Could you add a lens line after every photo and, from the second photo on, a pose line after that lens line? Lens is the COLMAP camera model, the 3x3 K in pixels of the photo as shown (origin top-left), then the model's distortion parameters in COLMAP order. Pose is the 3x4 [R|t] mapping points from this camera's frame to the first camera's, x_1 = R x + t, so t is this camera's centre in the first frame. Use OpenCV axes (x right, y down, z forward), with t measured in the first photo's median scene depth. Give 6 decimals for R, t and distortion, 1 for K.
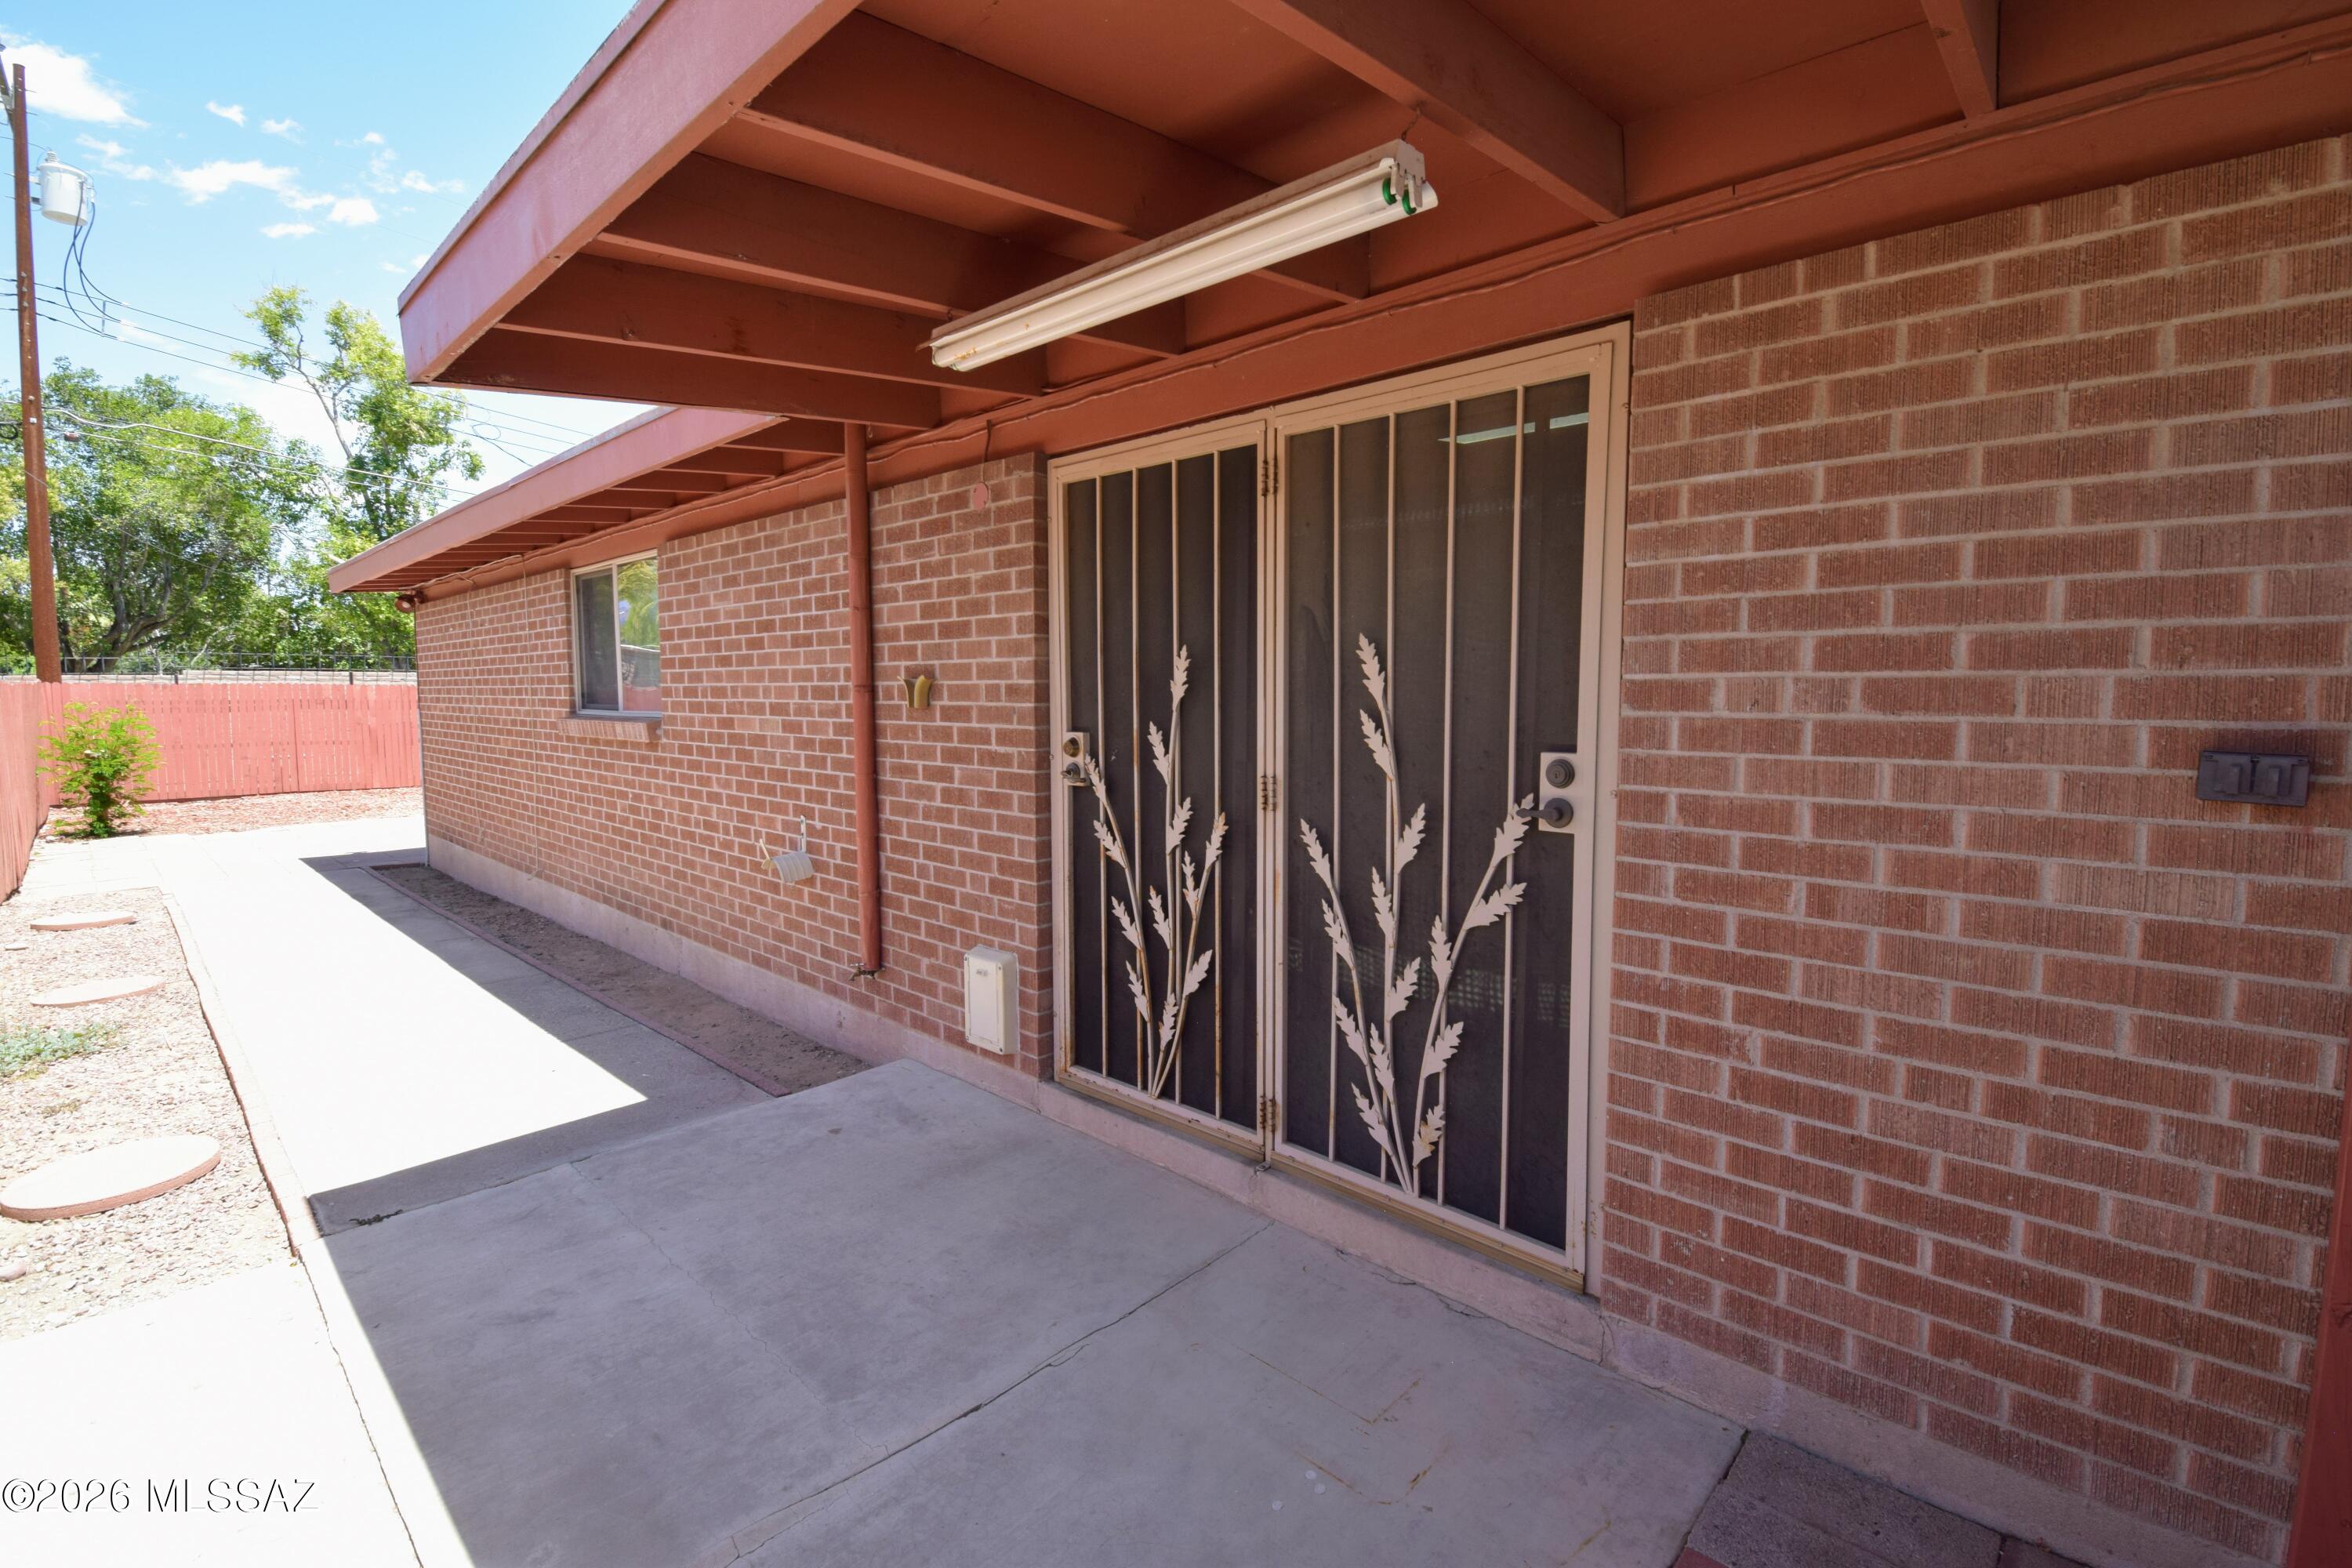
lens RADIAL K [[1043.9, 0, 1181.3], [0, 1043.9, 770.9], [0, 0, 1]] dist [0.007298, -0.016974]
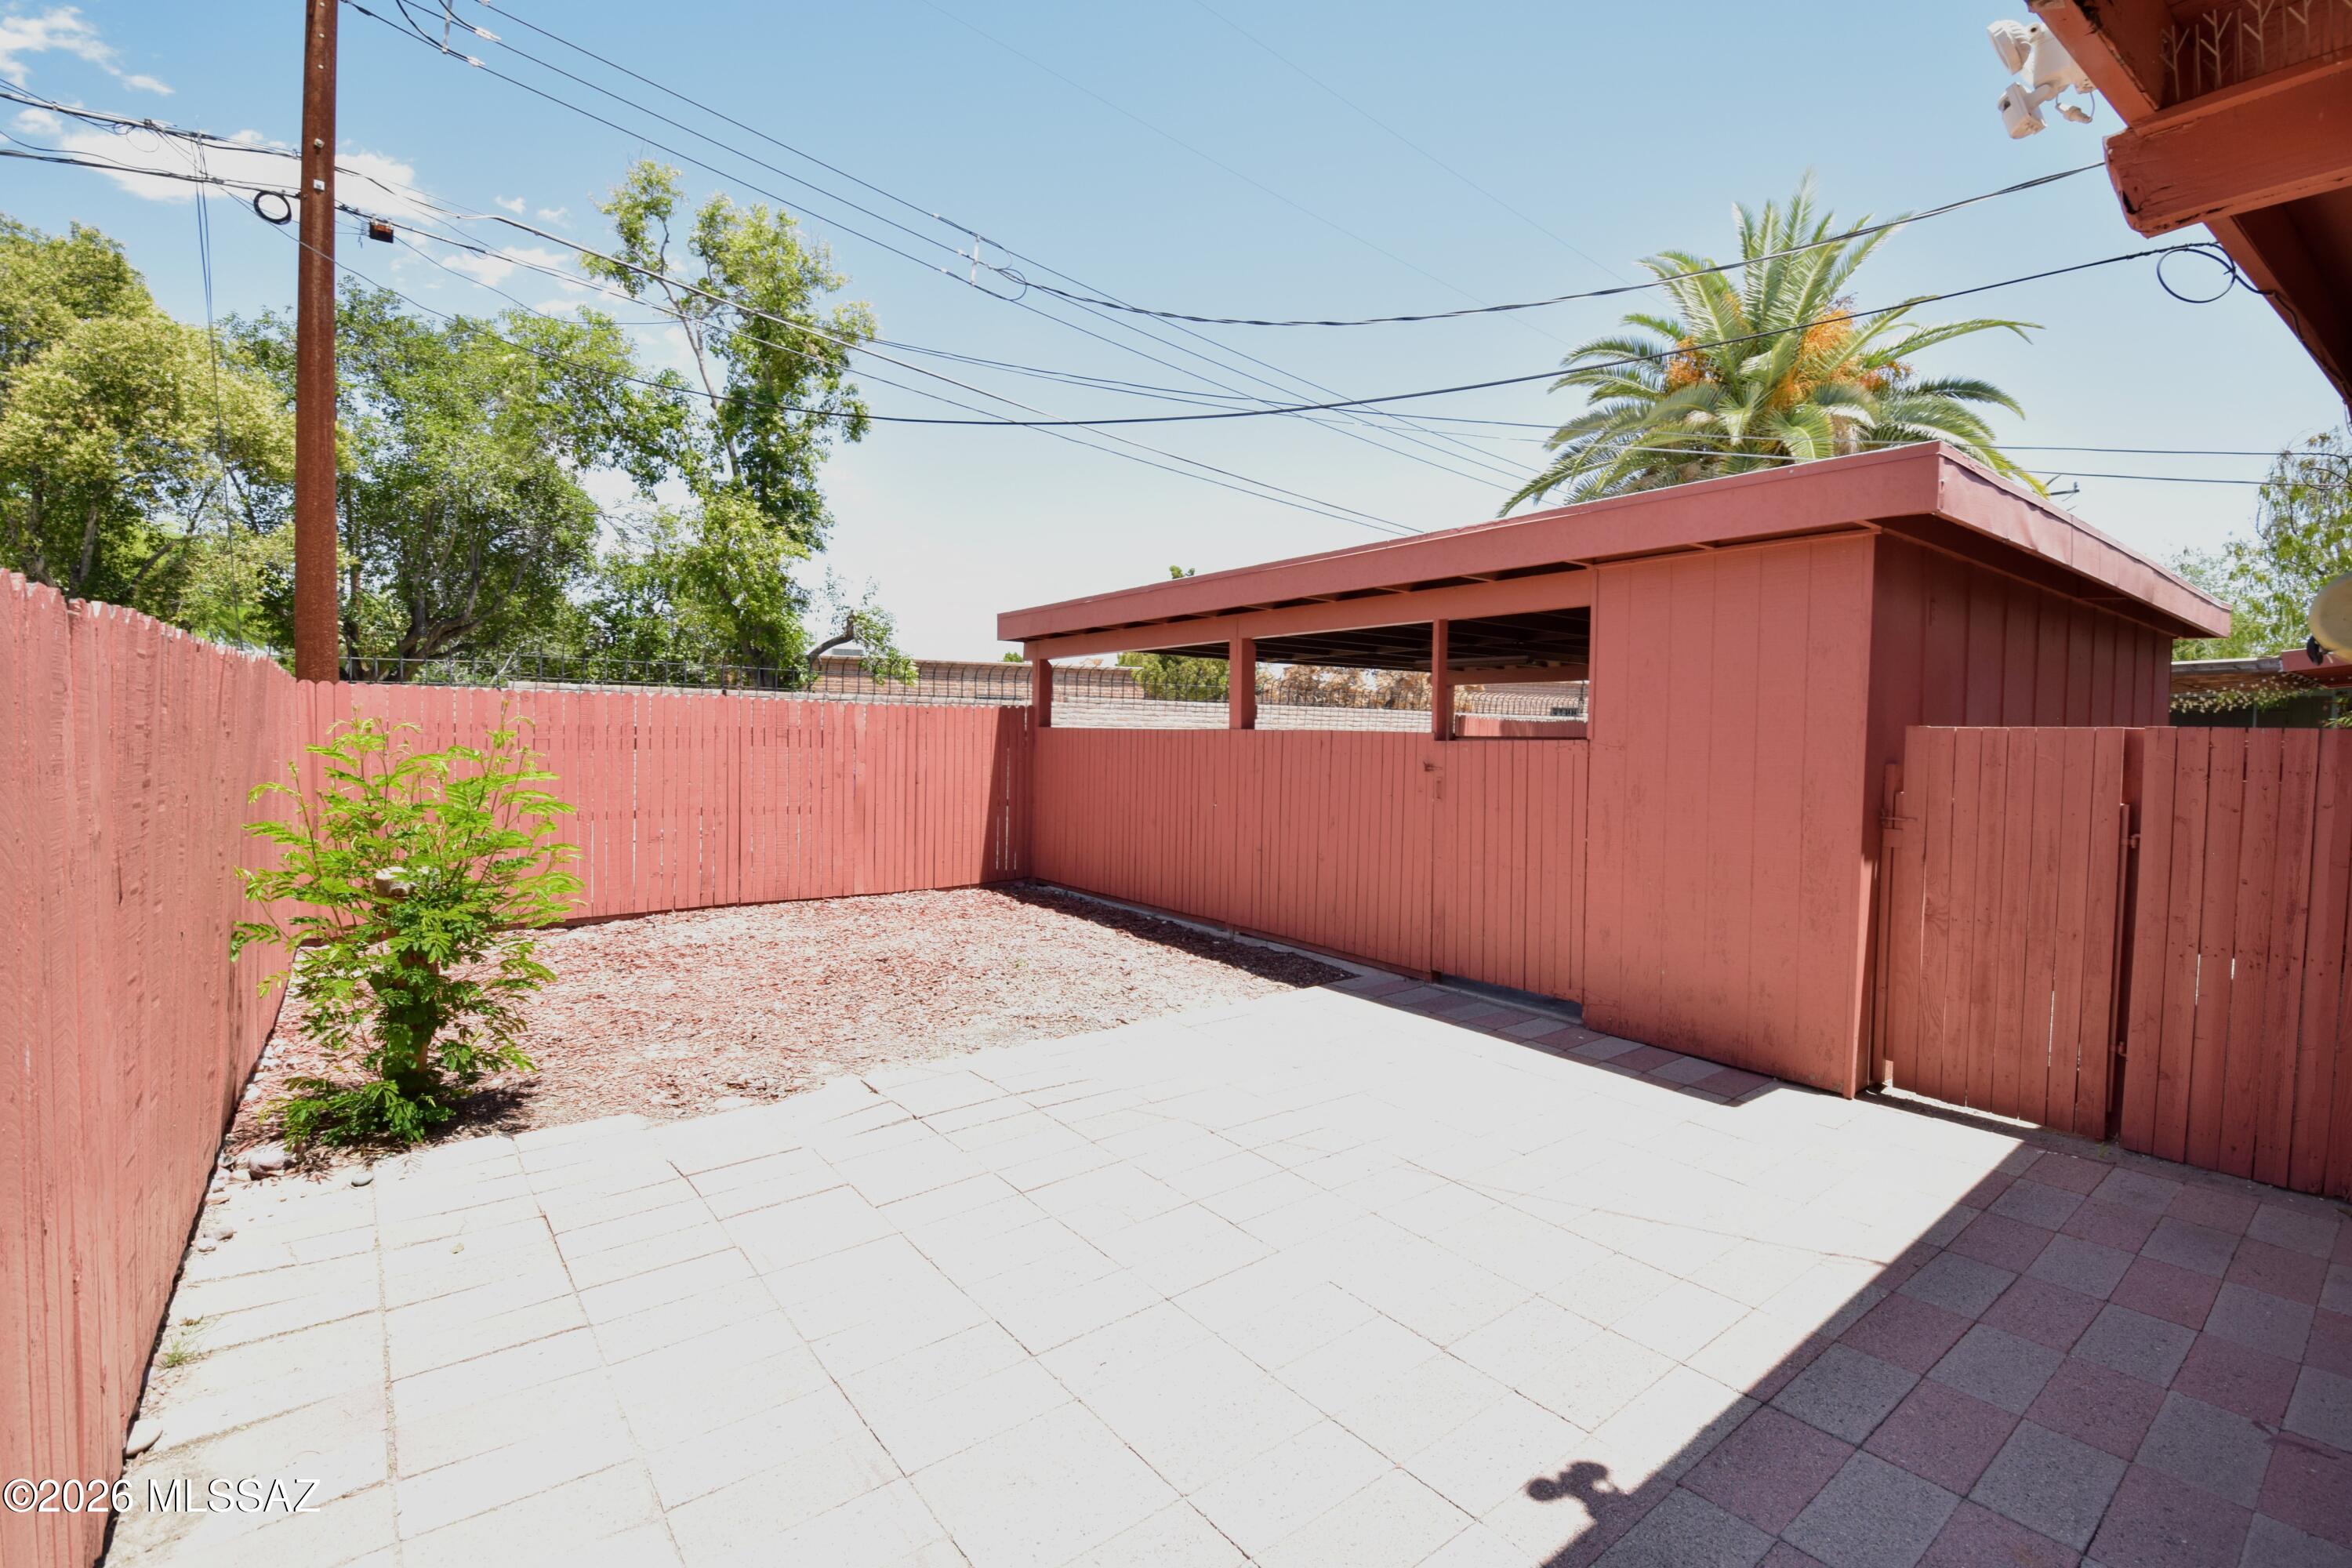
lens RADIAL K [[1043.9, 0, 1181.3], [0, 1043.9, 770.9], [0, 0, 1]] dist [0.007298, -0.016974]
pose [[0.987895, 0.029390, -0.152317, -2.551332], [-0.036043, 0.998505, -0.041103, -0.150846], [0.150882, 0.046095, 0.987477, 2.377833]]
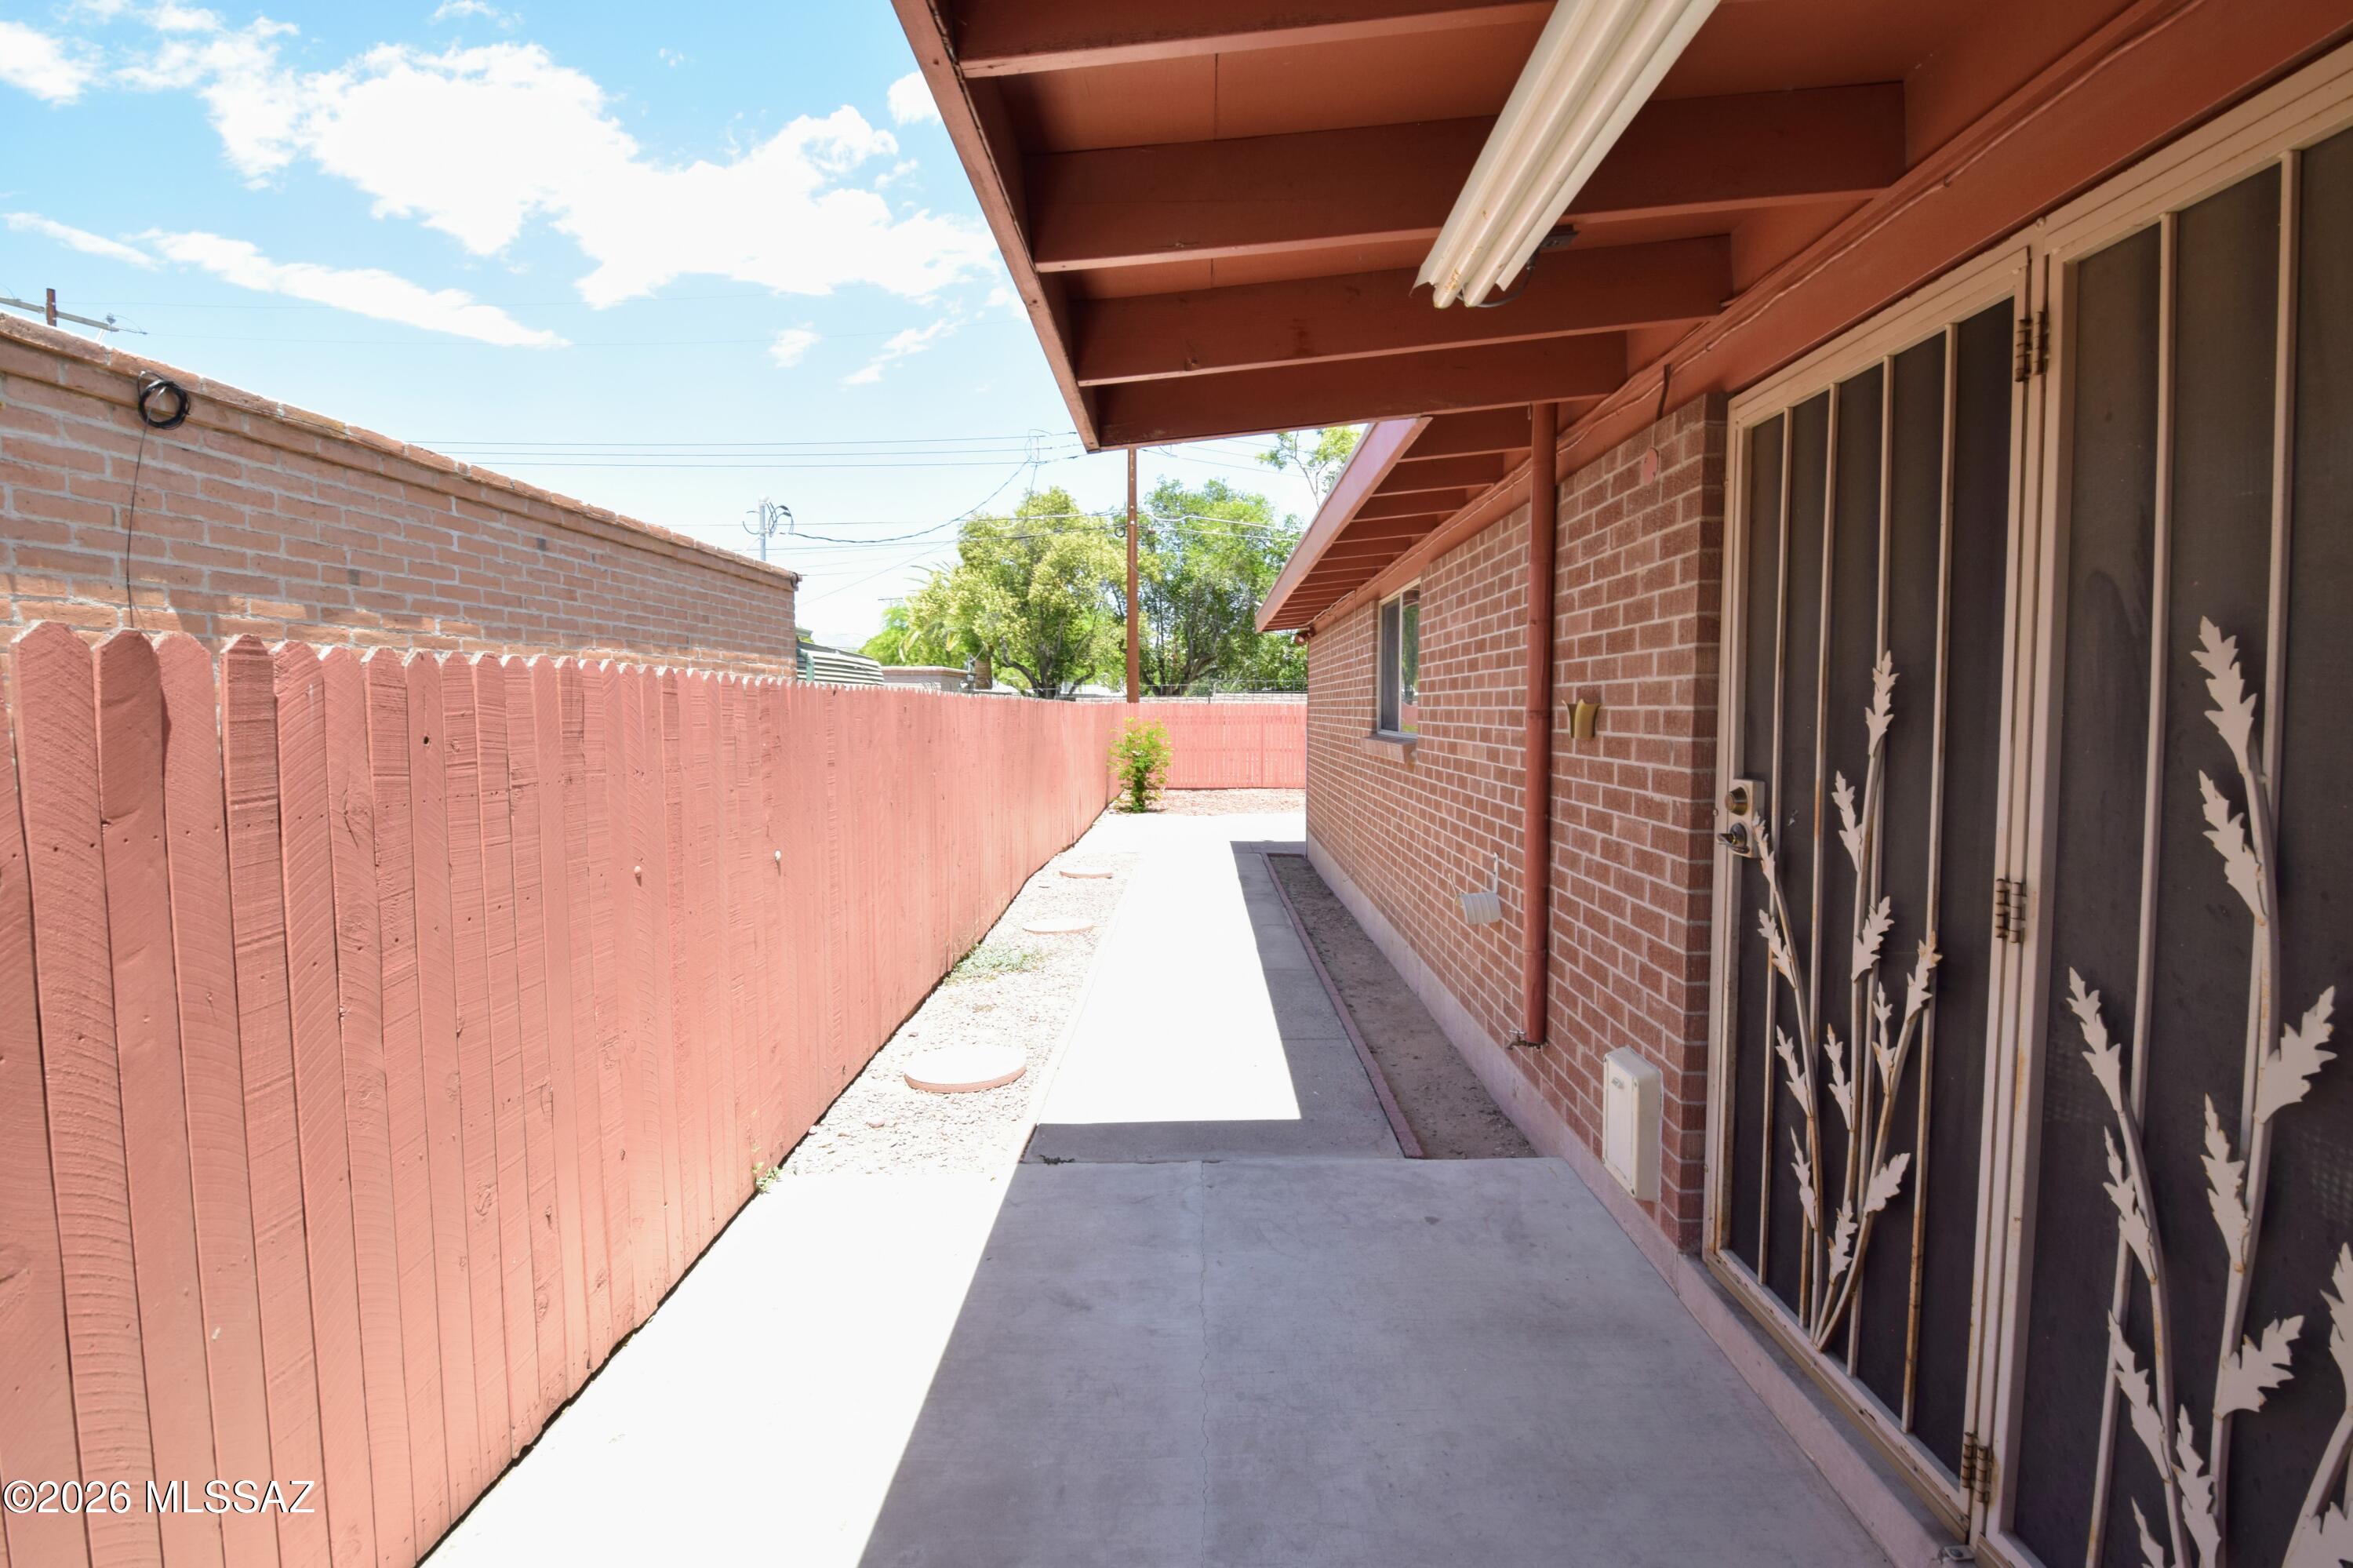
lens RADIAL K [[1044.4, 0, 1181.8], [0, 1044.4, 770.9], [0, 0, 1]] dist [0.007298, -0.016974]
pose [[0.676347, 0.043763, -0.735282, 0.154829], [-0.055440, 0.998426, 0.008429, -0.027353], [0.734494, 0.035063, 0.677709, 0.238355]]
